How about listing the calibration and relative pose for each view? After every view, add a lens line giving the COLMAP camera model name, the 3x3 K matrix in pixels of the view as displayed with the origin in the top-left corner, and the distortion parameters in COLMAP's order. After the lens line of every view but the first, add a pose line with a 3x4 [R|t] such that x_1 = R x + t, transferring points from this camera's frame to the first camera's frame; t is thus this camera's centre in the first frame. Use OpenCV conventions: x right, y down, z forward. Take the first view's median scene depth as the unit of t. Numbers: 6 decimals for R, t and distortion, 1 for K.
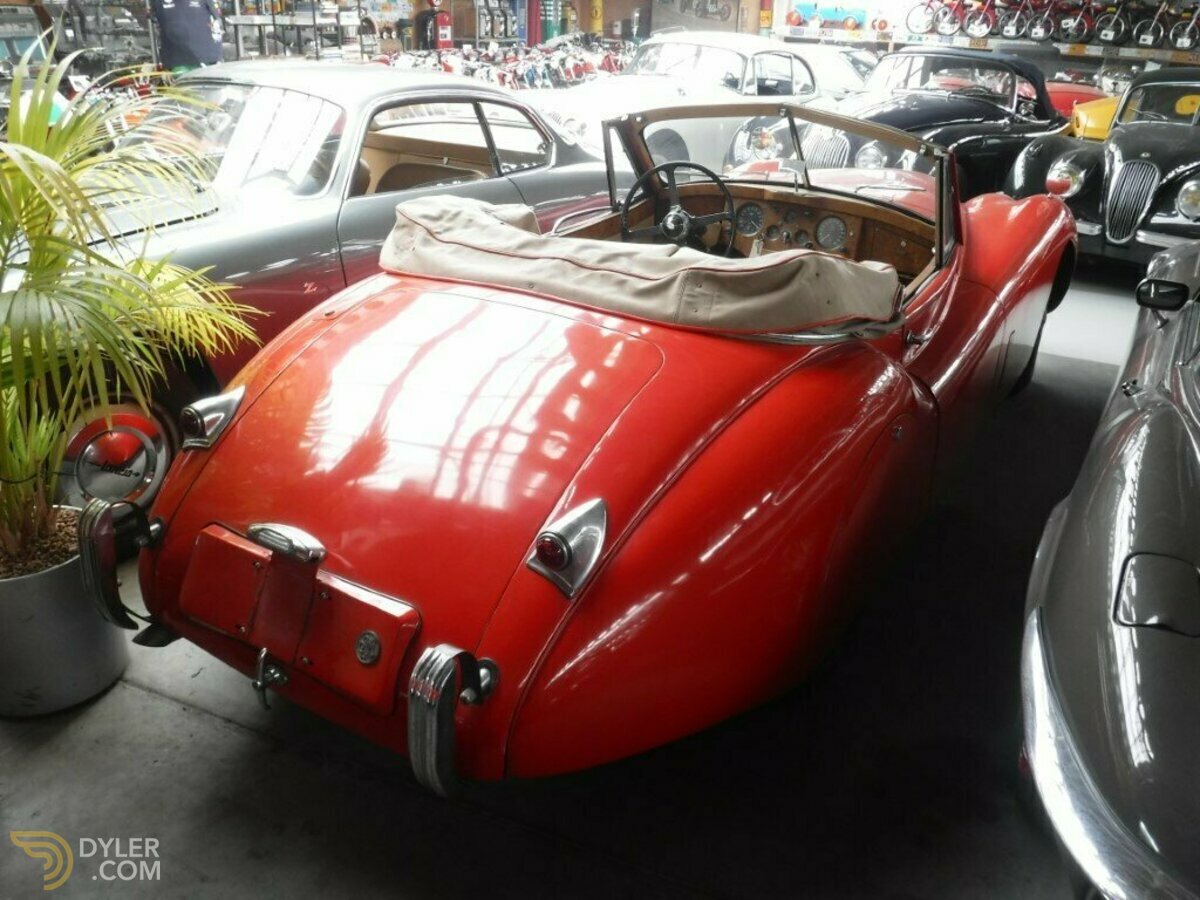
lens RADIAL K [[992.5, 0, 604.4], [0, 992.5, 452.2], [0, 0, 1]] dist [-0.082070, 0.035167]
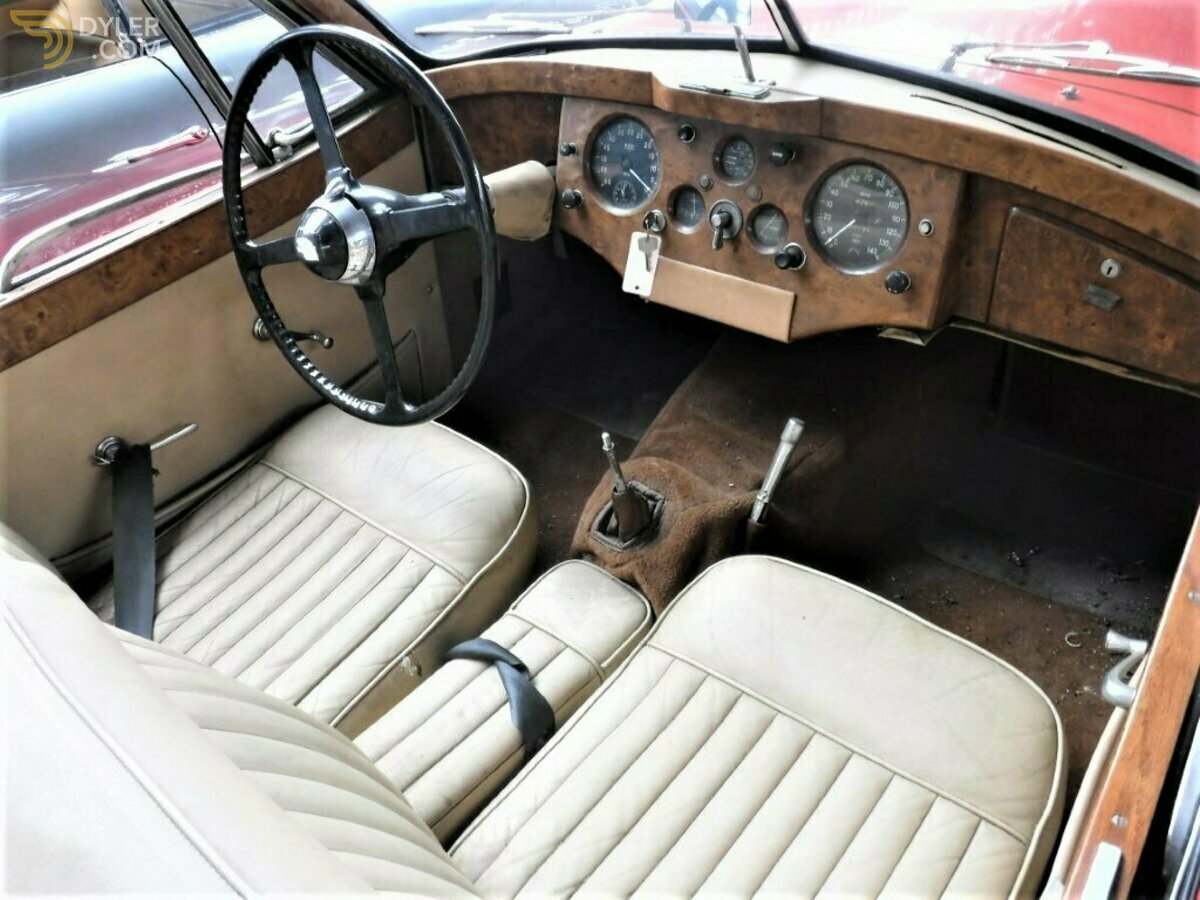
lens RADIAL K [[992.5, 0, 604.4], [0, 992.5, 452.2], [0, 0, 1]] dist [-0.082070, 0.035167]
pose [[0.989213, -0.029112, -0.143561, 0.189723], [0.059182, 0.975931, 0.209895, -0.215240], [0.133996, -0.216127, 0.967127, 0.664699]]
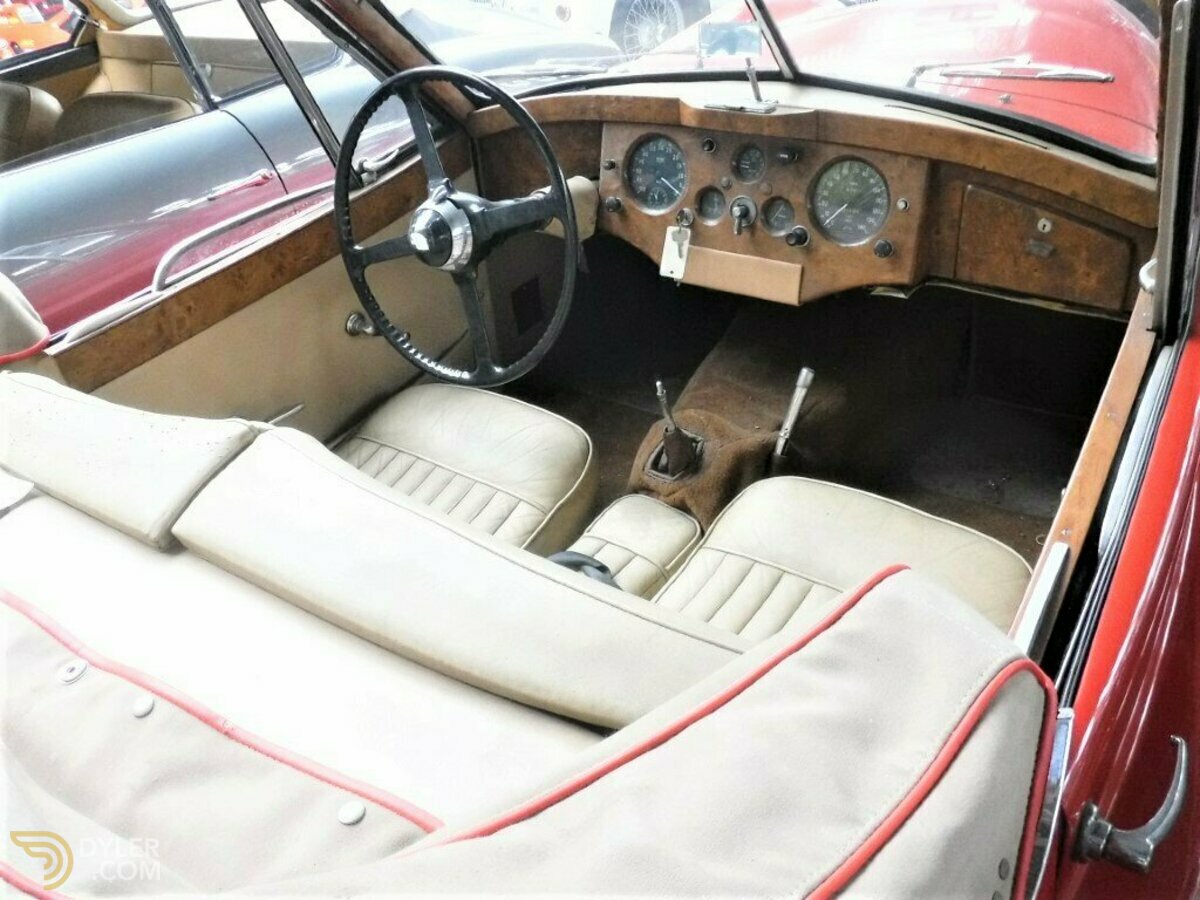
lens RADIAL K [[989.1, 0, 612.6], [0, 989.1, 449.2], [0, 0, 1]] dist [-0.073229, 0.014565]
pose [[0.990558, -0.083855, -0.108454, 0.167349], [0.100125, 0.982903, 0.154524, -0.191201], [0.093642, -0.163924, 0.982018, 0.580598]]
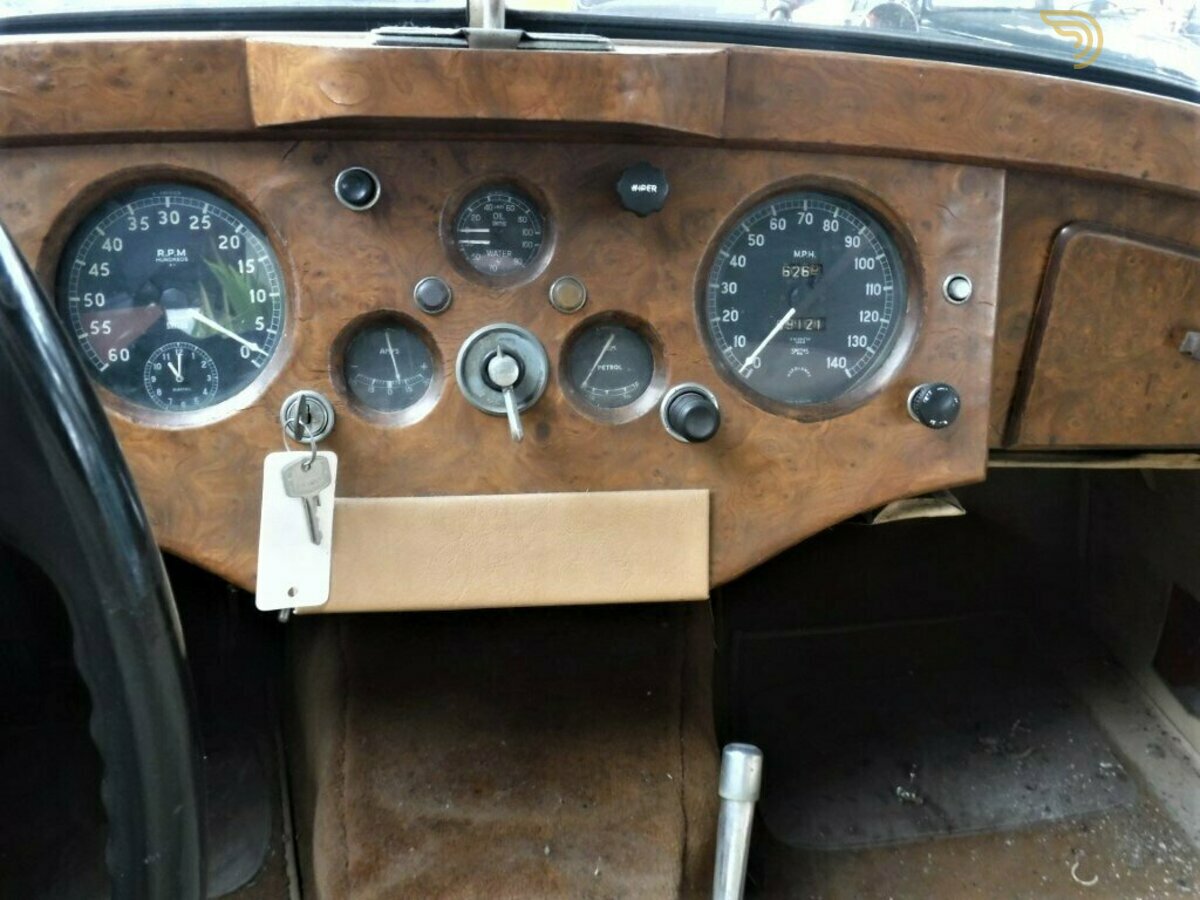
lens RADIAL K [[989.1, 0, 612.6], [0, 989.1, 449.2], [0, 0, 1]] dist [-0.073229, 0.014565]
pose [[0.769637, -0.282409, 0.572629, 0.115306], [0.260996, 0.957662, 0.121510, -0.221654], [-0.582700, 0.055935, 0.810760, 0.879170]]
